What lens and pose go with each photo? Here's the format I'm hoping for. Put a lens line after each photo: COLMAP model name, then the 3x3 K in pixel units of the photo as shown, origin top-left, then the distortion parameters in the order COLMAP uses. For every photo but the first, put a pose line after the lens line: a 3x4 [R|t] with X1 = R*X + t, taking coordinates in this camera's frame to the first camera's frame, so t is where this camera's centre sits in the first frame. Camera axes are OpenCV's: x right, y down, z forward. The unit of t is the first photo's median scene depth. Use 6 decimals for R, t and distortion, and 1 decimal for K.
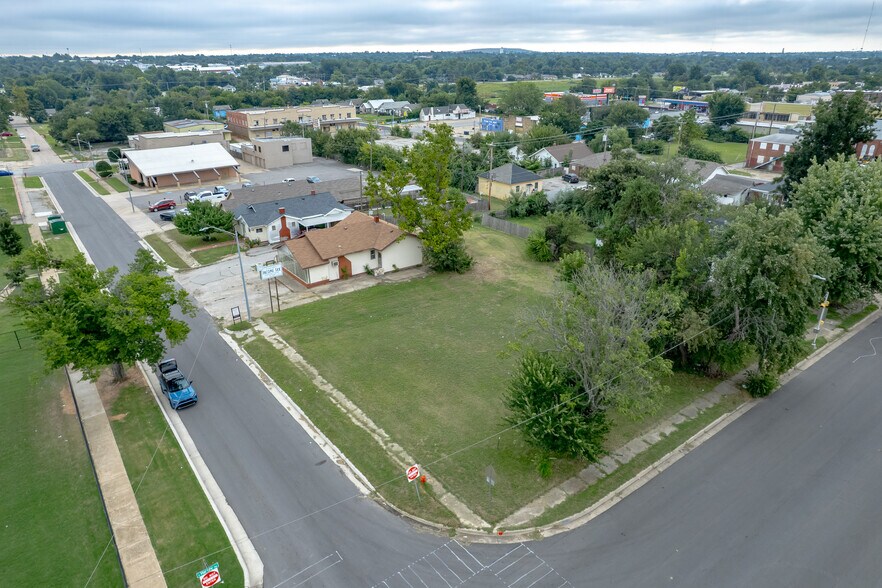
lens RADIAL K [[563.7, 0, 441.0], [0, 563.7, 294.0], [0, 0, 1]] dist [-0.081234, 0.075231]
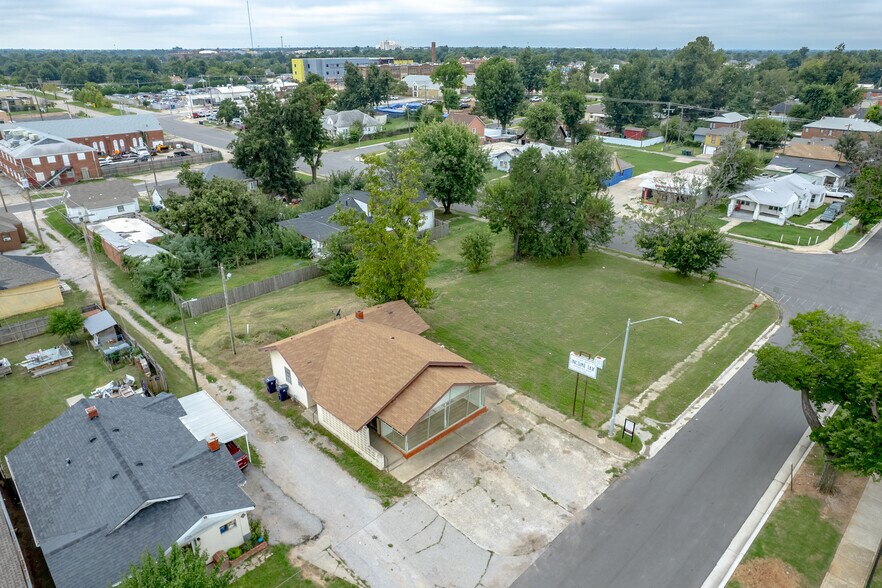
lens RADIAL K [[574.6, 0, 439.2], [0, 574.6, 293.2], [0, 0, 1]] dist [-0.091238, 0.085323]
pose [[-0.119532, -0.390204, 0.912937, -0.383075], [0.393054, 0.825802, 0.404424, -0.204253], [-0.911713, 0.407175, 0.054661, 0.454927]]
